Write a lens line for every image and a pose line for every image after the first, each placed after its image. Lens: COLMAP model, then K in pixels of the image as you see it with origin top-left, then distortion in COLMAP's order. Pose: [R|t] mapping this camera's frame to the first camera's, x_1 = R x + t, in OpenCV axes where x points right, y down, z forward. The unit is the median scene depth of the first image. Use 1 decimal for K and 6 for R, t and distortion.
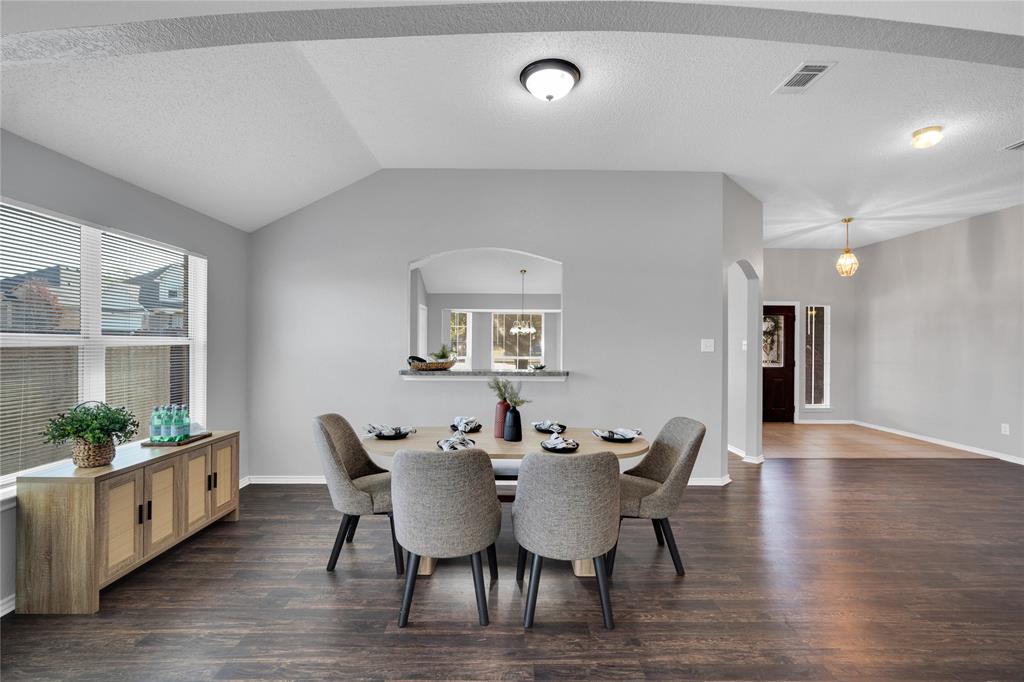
lens RADIAL K [[452.8, 0, 511.8], [0, 452.8, 338.8], [0, 0, 1]] dist [-0.007518, 0.000532]
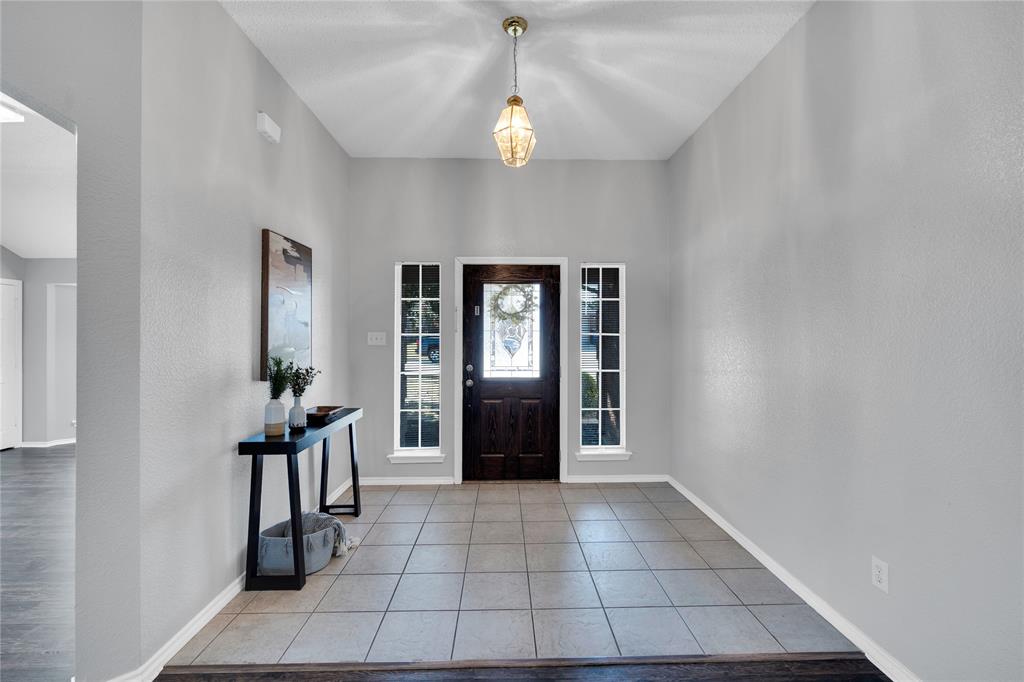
lens RADIAL K [[456.0, 0, 513.5], [0, 456.0, 336.7], [0, 0, 1]] dist [-0.009219, 0.001040]
pose [[0.999799, -0.008782, 0.018007, 0.643486], [0.008767, 0.999961, 0.000891, 0.013902], [-0.018014, -0.000733, 0.999837, 0.520644]]
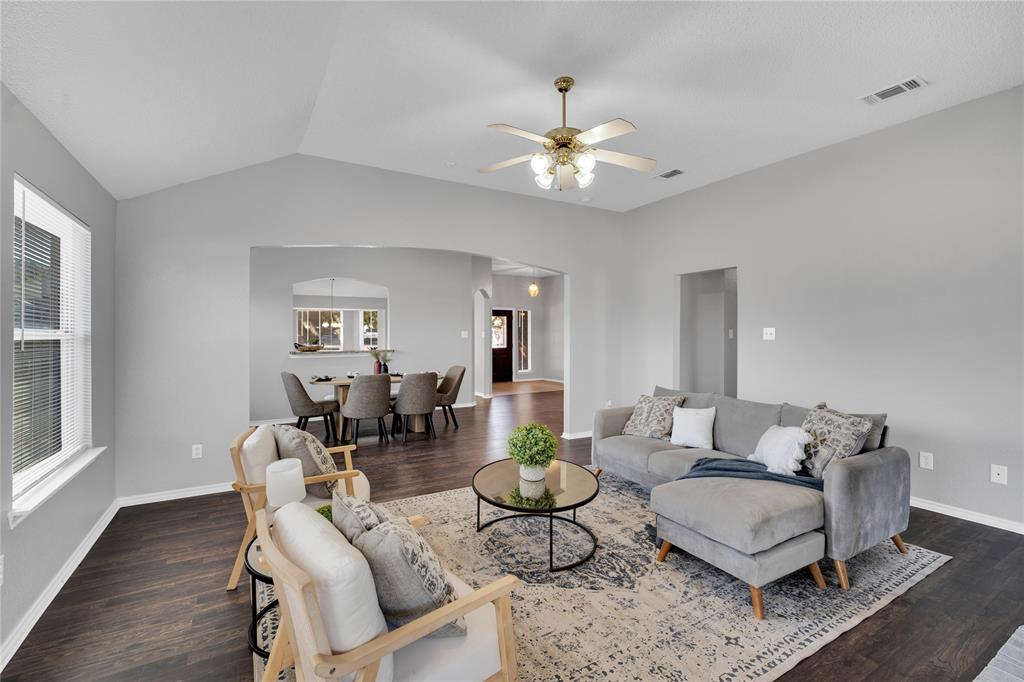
lens RADIAL K [[456.0, 0, 513.5], [0, 456.0, 336.7], [0, 0, 1]] dist [-0.009219, 0.001040]
pose [[0.864812, -0.011655, 0.501961, -0.229161], [0.004492, 0.999870, 0.015478, -0.003051], [-0.502076, -0.011131, 0.864752, -0.494948]]
